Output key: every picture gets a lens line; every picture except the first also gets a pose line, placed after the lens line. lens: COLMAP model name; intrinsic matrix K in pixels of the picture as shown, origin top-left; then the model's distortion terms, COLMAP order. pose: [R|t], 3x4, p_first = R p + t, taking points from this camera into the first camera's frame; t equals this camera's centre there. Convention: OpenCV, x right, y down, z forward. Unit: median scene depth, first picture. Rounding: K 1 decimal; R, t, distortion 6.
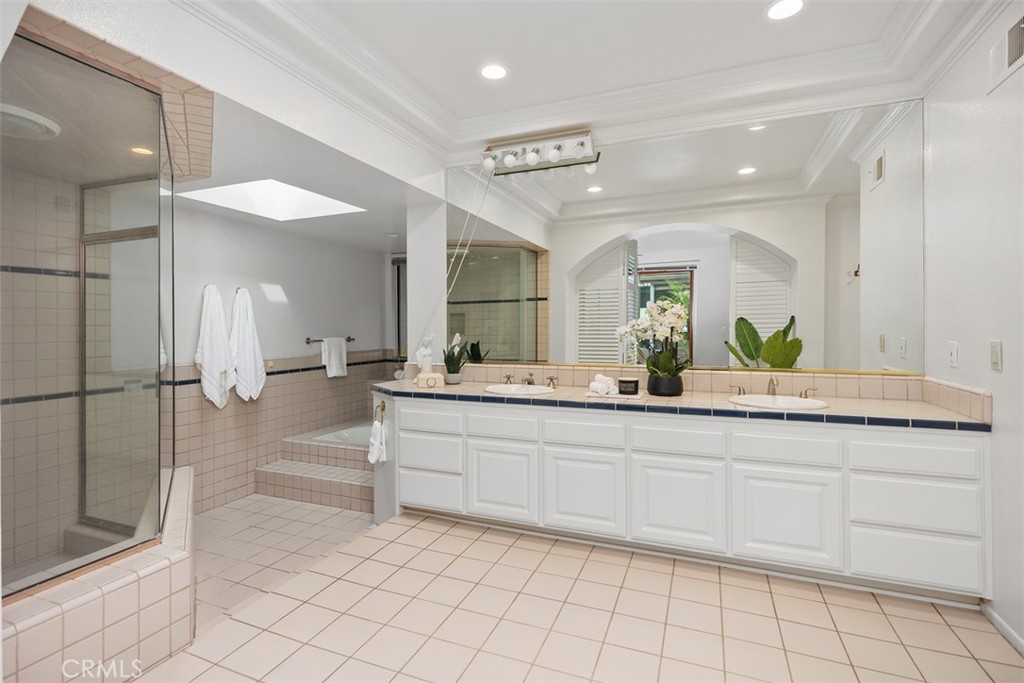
lens RADIAL K [[488.7, 0, 511.7], [0, 488.7, 334.0], [0, 0, 1]] dist [-0.000730, -0.000041]
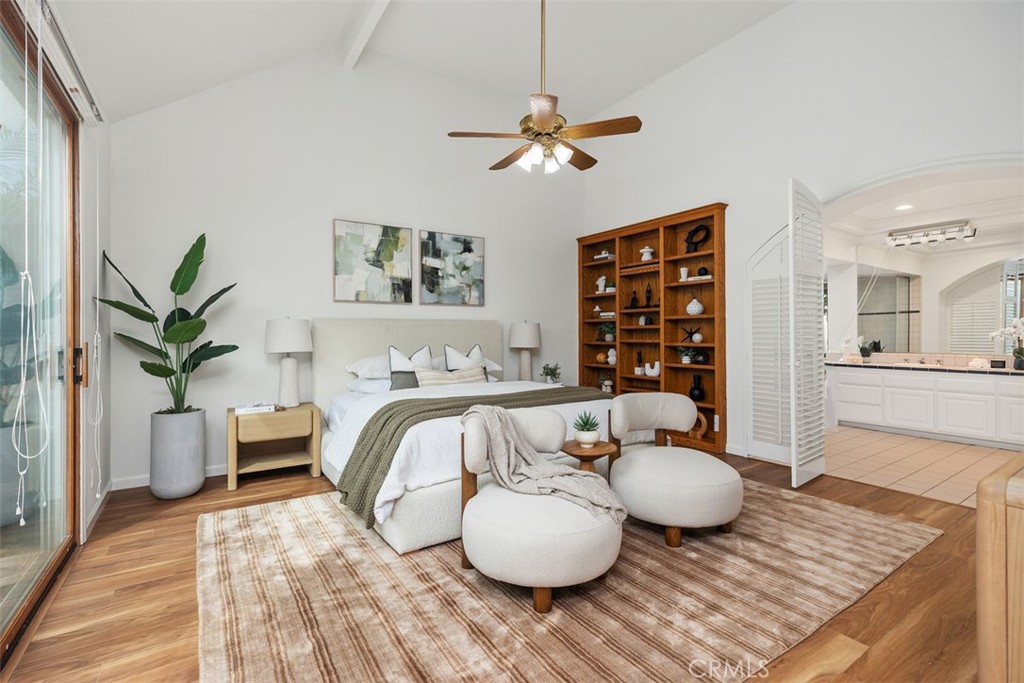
lens RADIAL K [[469.2, 0, 512.6], [0, 469.2, 336.3], [0, 0, 1]] dist [0.013500, 0.000476]
pose [[0.833787, 0.003003, -0.552078, -0.246837], [-0.006440, 0.999970, -0.004287, 0.016855], [0.552049, 0.007130, 0.833781, -1.253876]]
